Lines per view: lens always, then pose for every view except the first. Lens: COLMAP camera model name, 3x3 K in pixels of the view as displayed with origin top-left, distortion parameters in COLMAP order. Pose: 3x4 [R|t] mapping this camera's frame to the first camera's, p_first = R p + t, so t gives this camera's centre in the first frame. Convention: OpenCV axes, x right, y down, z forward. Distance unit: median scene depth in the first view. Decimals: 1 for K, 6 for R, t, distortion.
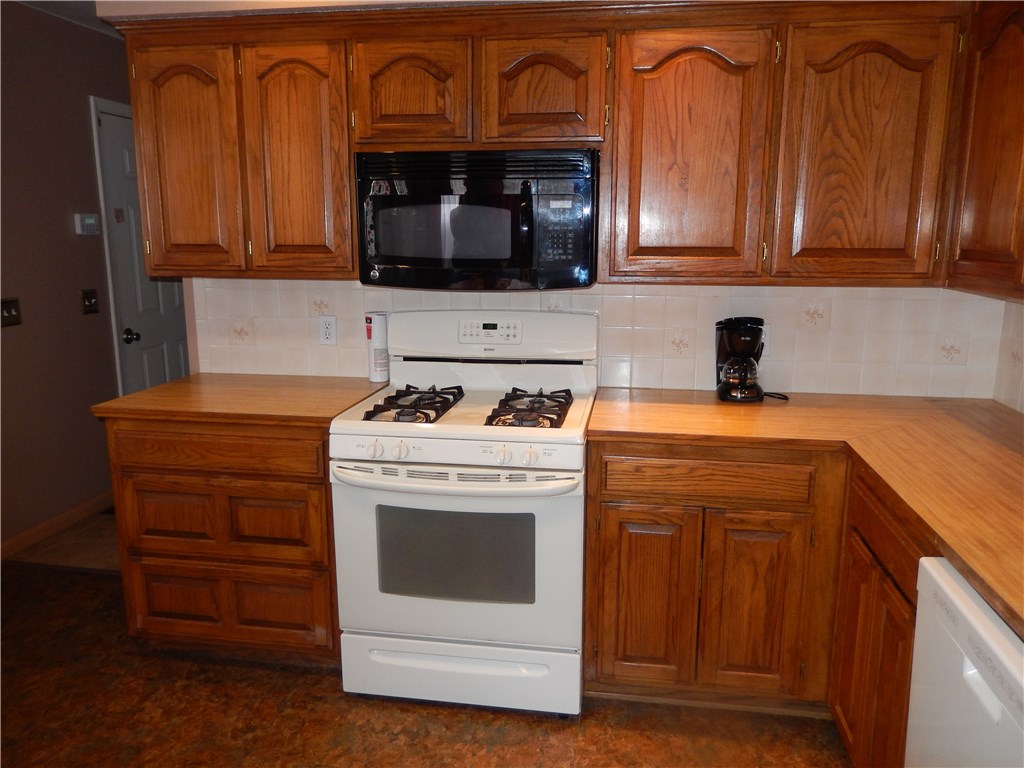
lens RADIAL K [[763.1, 0, 514.7], [0, 763.1, 385.8], [0, 0, 1]] dist [-0.005275, -0.008008]
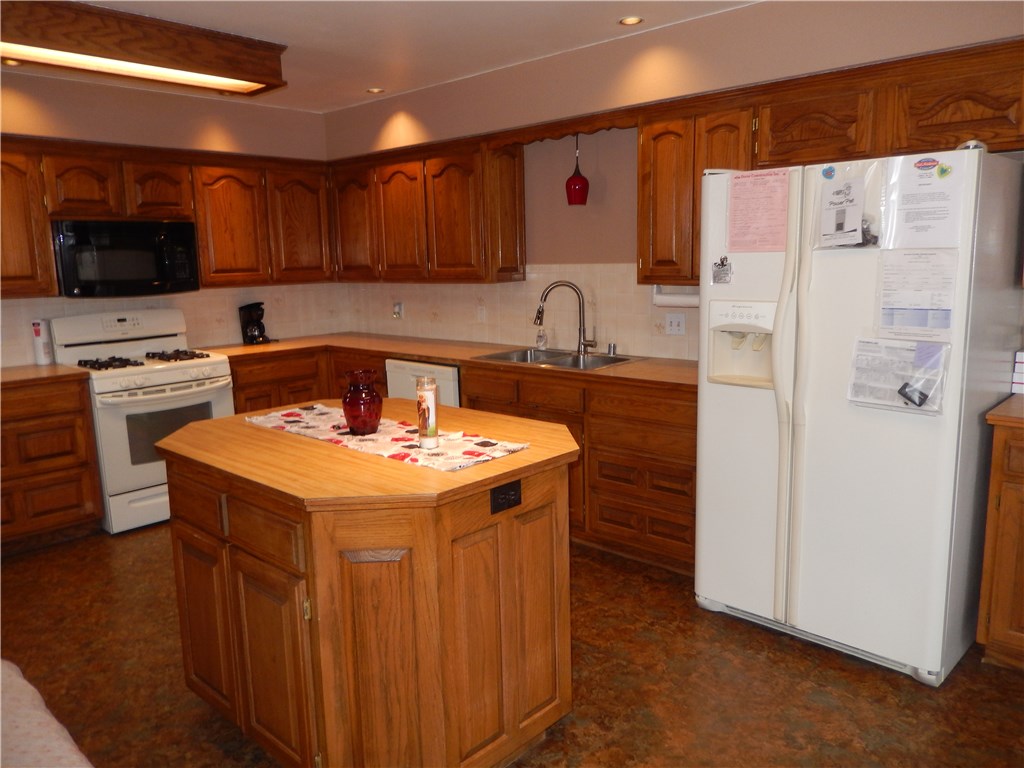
lens RADIAL K [[763.1, 0, 514.7], [0, 763.1, 385.8], [0, 0, 1]] dist [-0.005275, -0.008008]
pose [[0.553926, -0.154022, 0.818195, -1.098465], [0.187454, 0.980578, 0.057682, 0.151791], [-0.811189, 0.121422, 0.572040, -0.762448]]
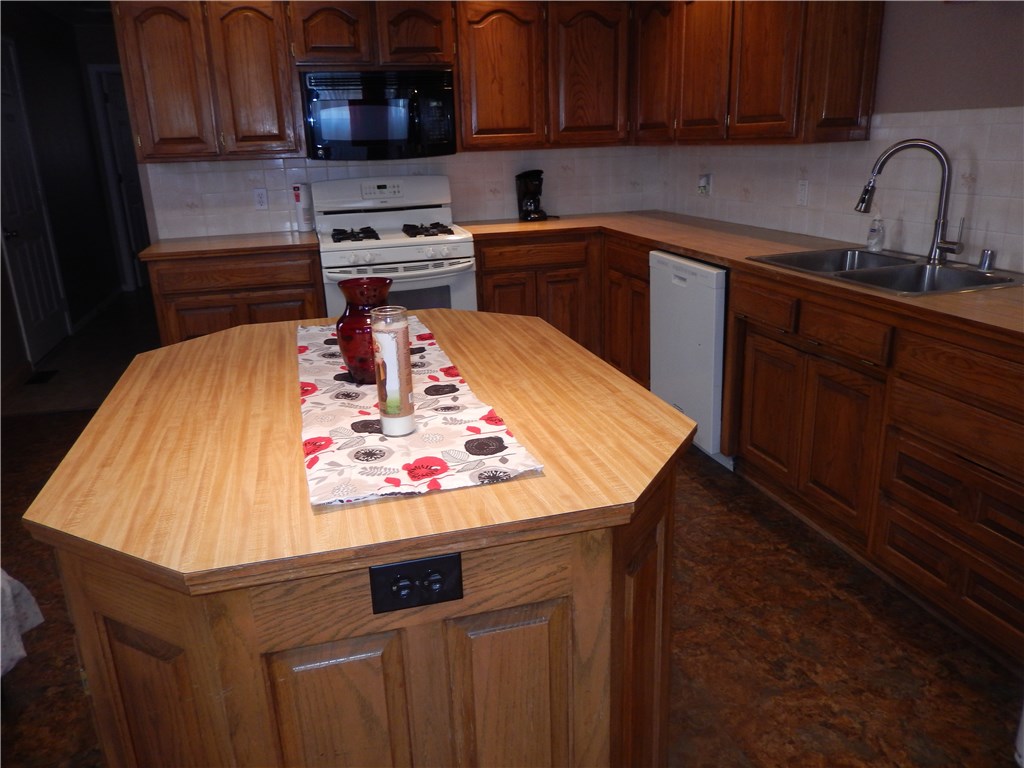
lens RADIAL K [[763.1, 0, 514.7], [0, 763.1, 385.8], [0, 0, 1]] dist [-0.005275, -0.008008]
pose [[0.905599, -0.159418, 0.393035, -0.529128], [0.116482, 0.984523, 0.130942, 0.170887], [-0.407827, -0.072799, 0.910152, -0.634990]]
